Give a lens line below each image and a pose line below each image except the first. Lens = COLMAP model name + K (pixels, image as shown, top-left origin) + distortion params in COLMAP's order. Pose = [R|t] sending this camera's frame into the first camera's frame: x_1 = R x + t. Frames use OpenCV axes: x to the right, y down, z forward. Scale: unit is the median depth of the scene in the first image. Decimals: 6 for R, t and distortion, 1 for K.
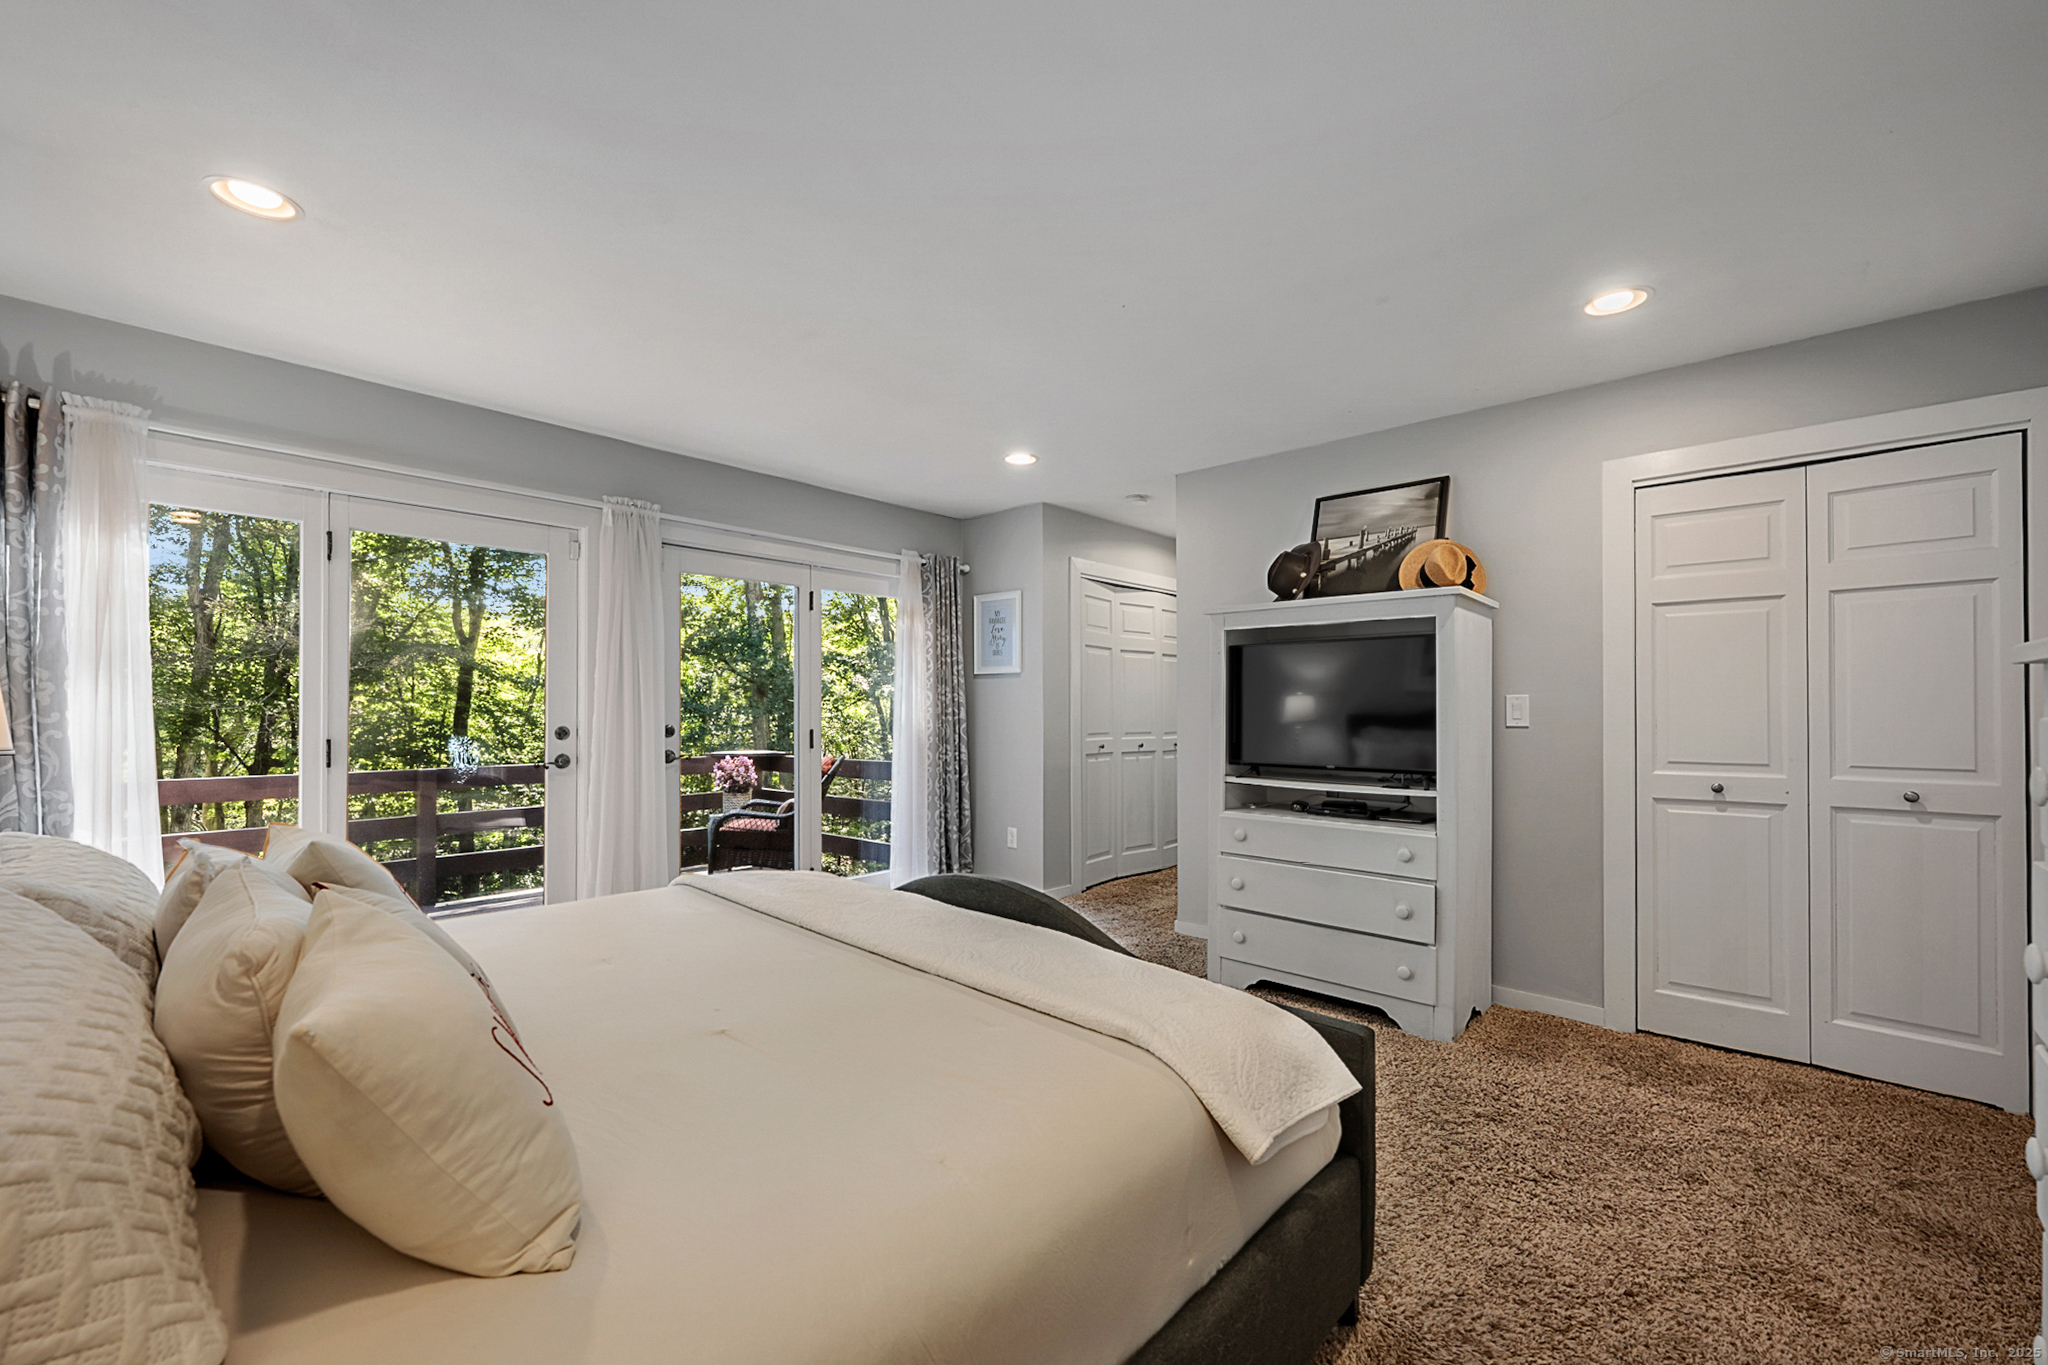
lens RADIAL K [[814.0, 0, 1025.7], [0, 814.0, 688.4], [0, 0, 1]] dist [0.000701, 0.000166]
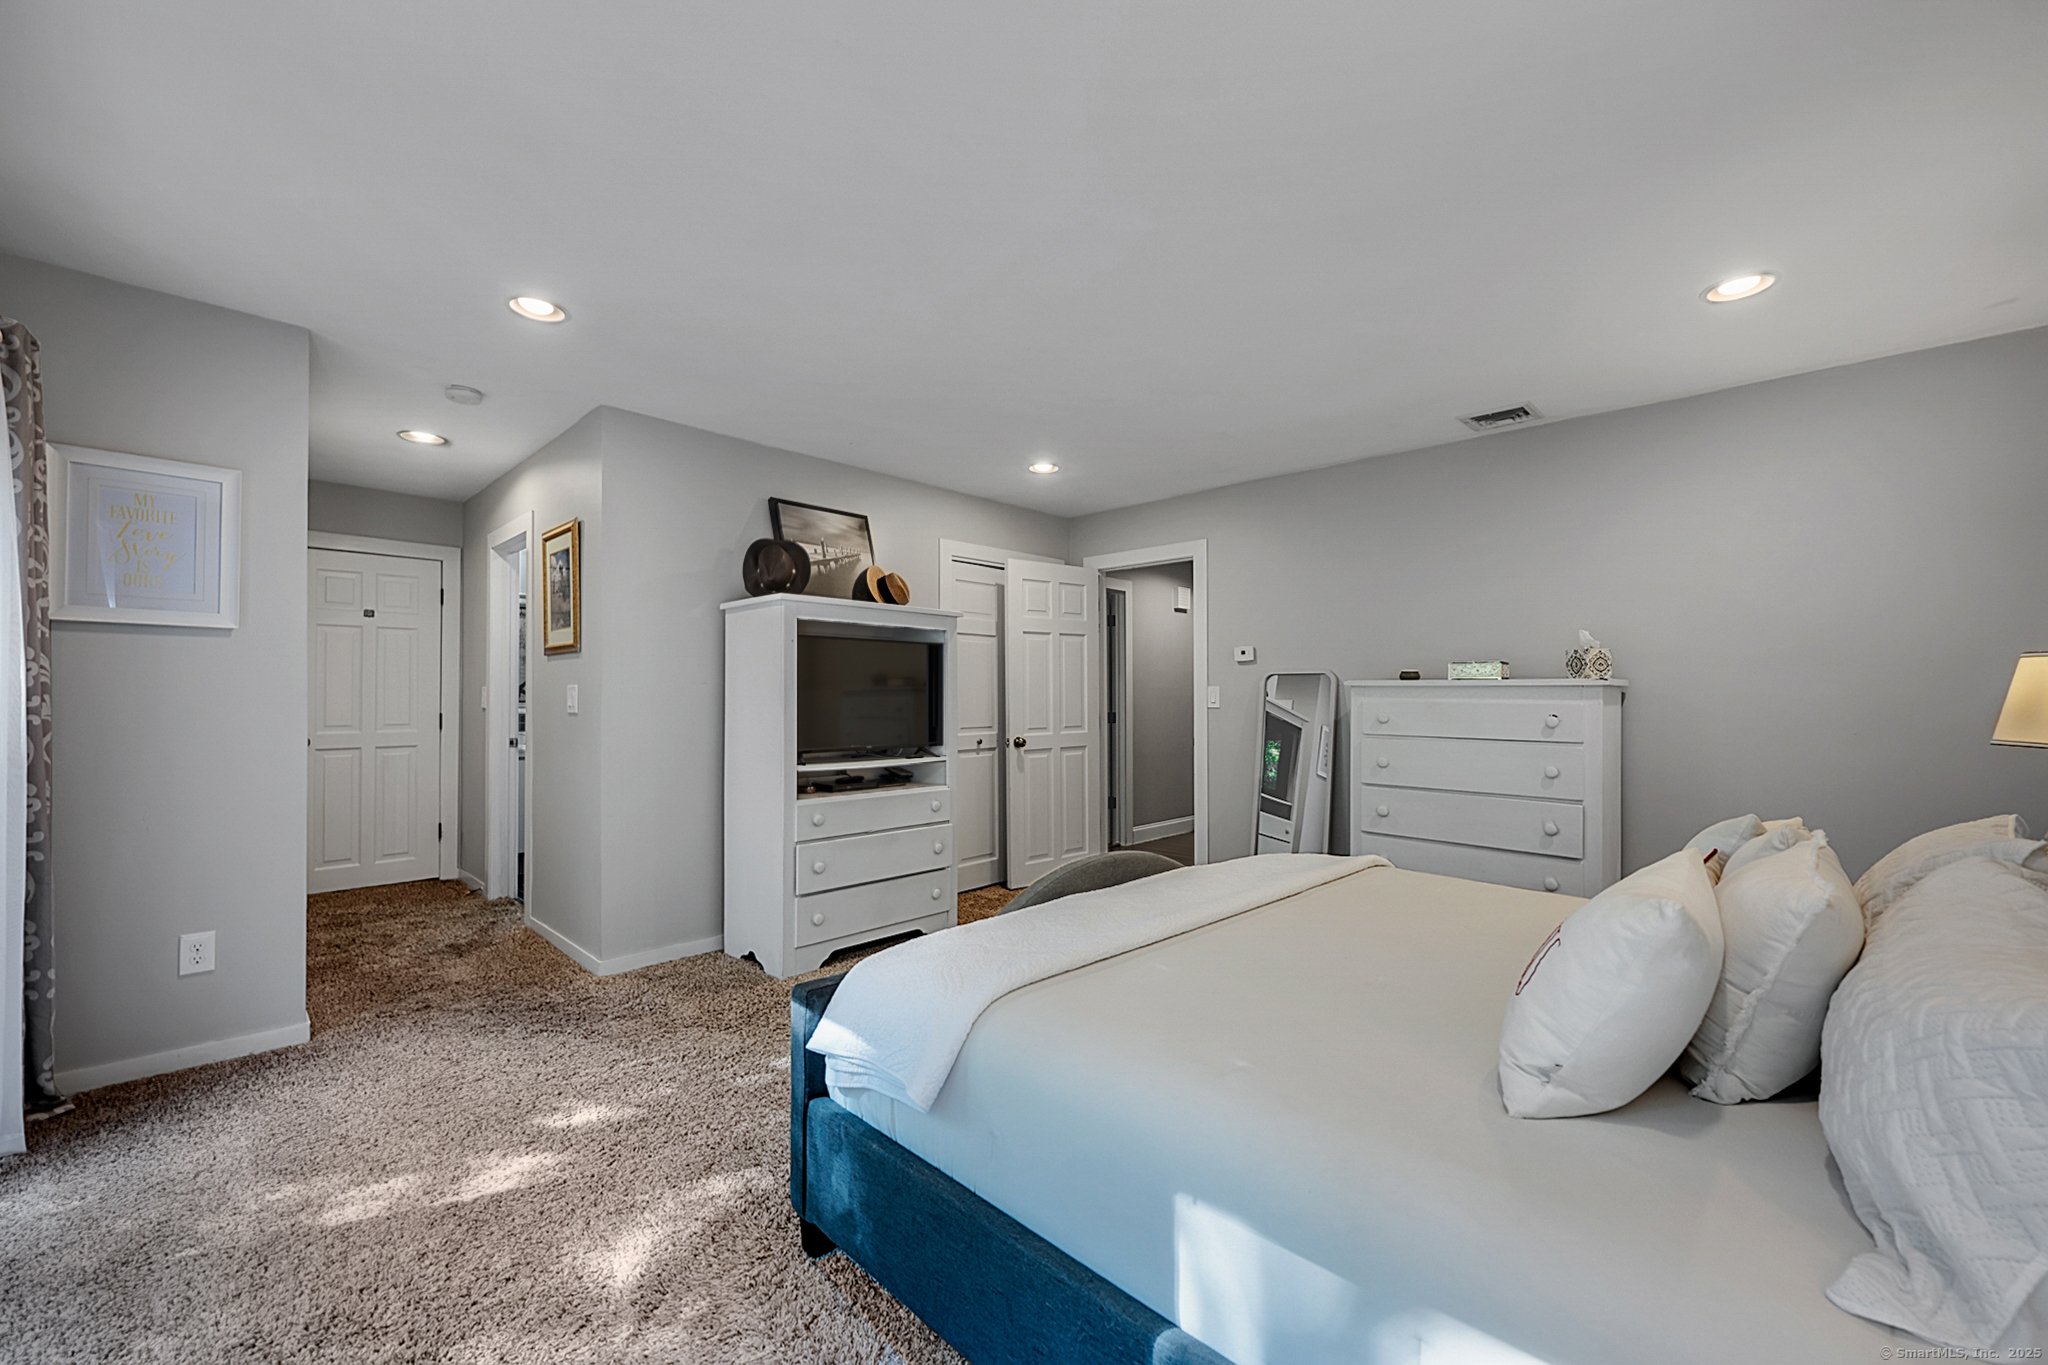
lens RADIAL K [[814.0, 0, 1025.7], [0, 814.0, 688.4], [0, 0, 1]] dist [0.000701, 0.000166]
pose [[0.025556, 0.005312, 0.999659, -0.740016], [-0.026840, 0.999629, -0.004625, 0.010232], [-0.999313, -0.026712, 0.025689, 0.694980]]
